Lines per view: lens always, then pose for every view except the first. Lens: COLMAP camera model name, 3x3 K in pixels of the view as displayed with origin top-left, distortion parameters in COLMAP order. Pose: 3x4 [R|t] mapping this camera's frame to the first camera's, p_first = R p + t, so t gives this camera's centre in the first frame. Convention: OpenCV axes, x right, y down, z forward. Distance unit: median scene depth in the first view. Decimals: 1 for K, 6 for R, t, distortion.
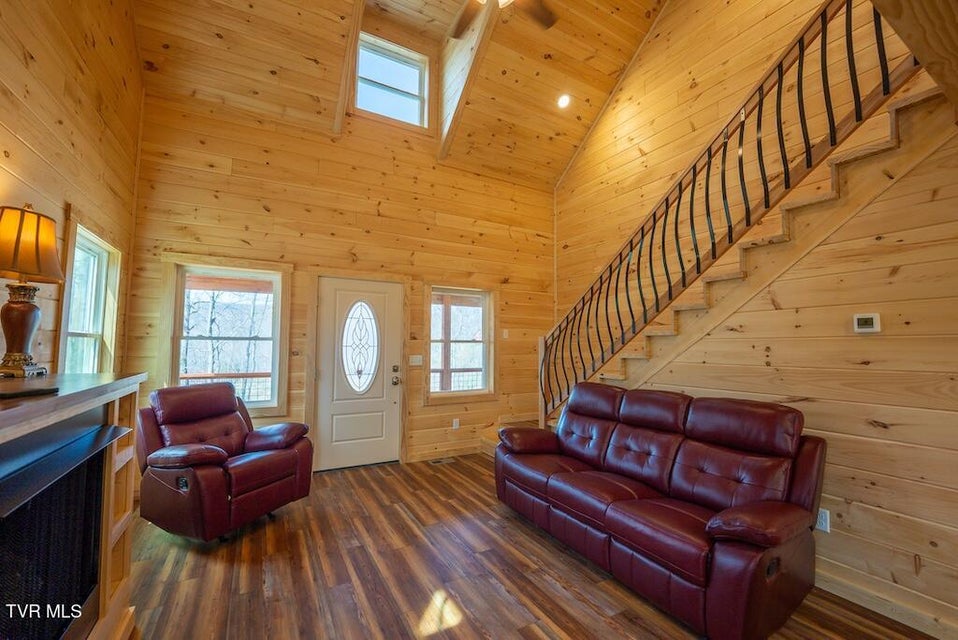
lens RADIAL K [[392.5, 0, 480.8], [0, 392.5, 322.5], [0, 0, 1]] dist [-0.030195, 0.003998]
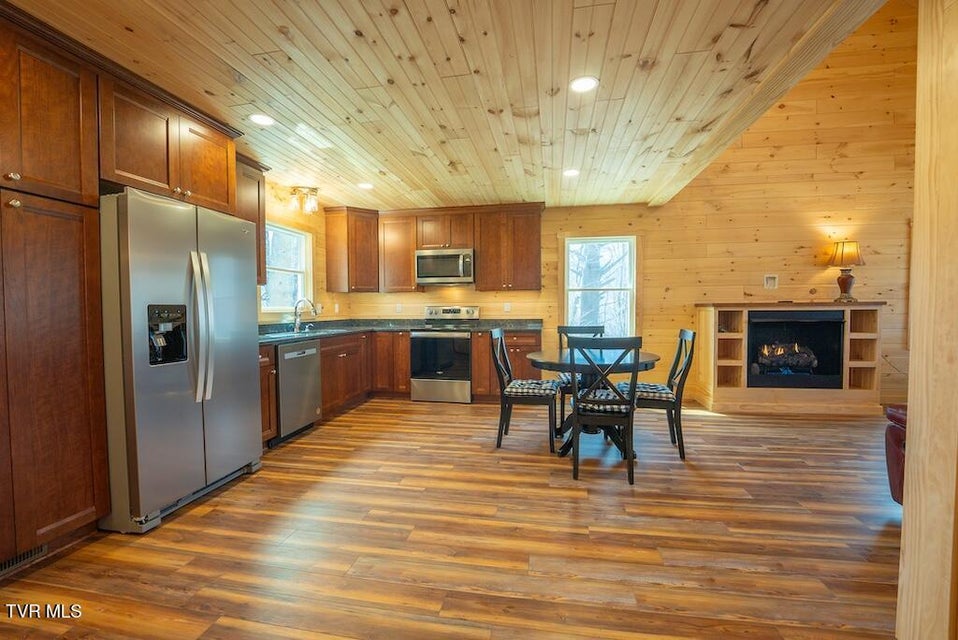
lens RADIAL K [[400.4, 0, 480.9], [0, 400.4, 320.5], [0, 0, 1]] dist [-0.031115, 0.004460]
pose [[-0.639640, 0.020722, -0.768395, 1.305479], [0.048952, 0.998706, -0.013816, 0.091067], [0.767114, -0.046451, -0.639827, 0.380331]]
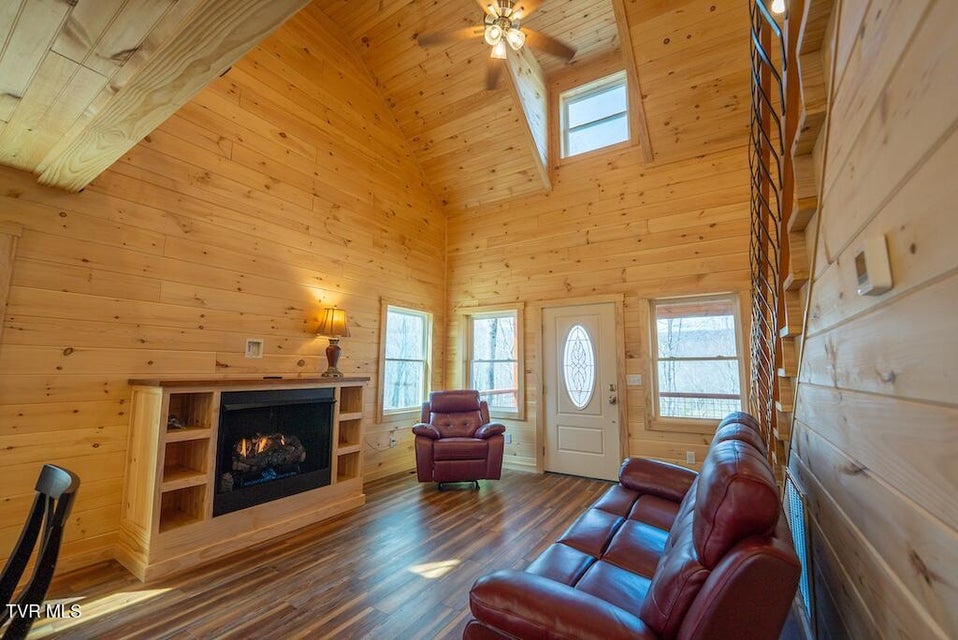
lens RADIAL K [[392.5, 0, 480.8], [0, 392.5, 322.5], [0, 0, 1]] dist [-0.030195, 0.003998]
pose [[0.475624, -0.109414, -0.872818, 0.710937], [0.051397, 0.993996, -0.096597, 0.043331], [0.878146, 0.001084, 0.478391, 0.311950]]
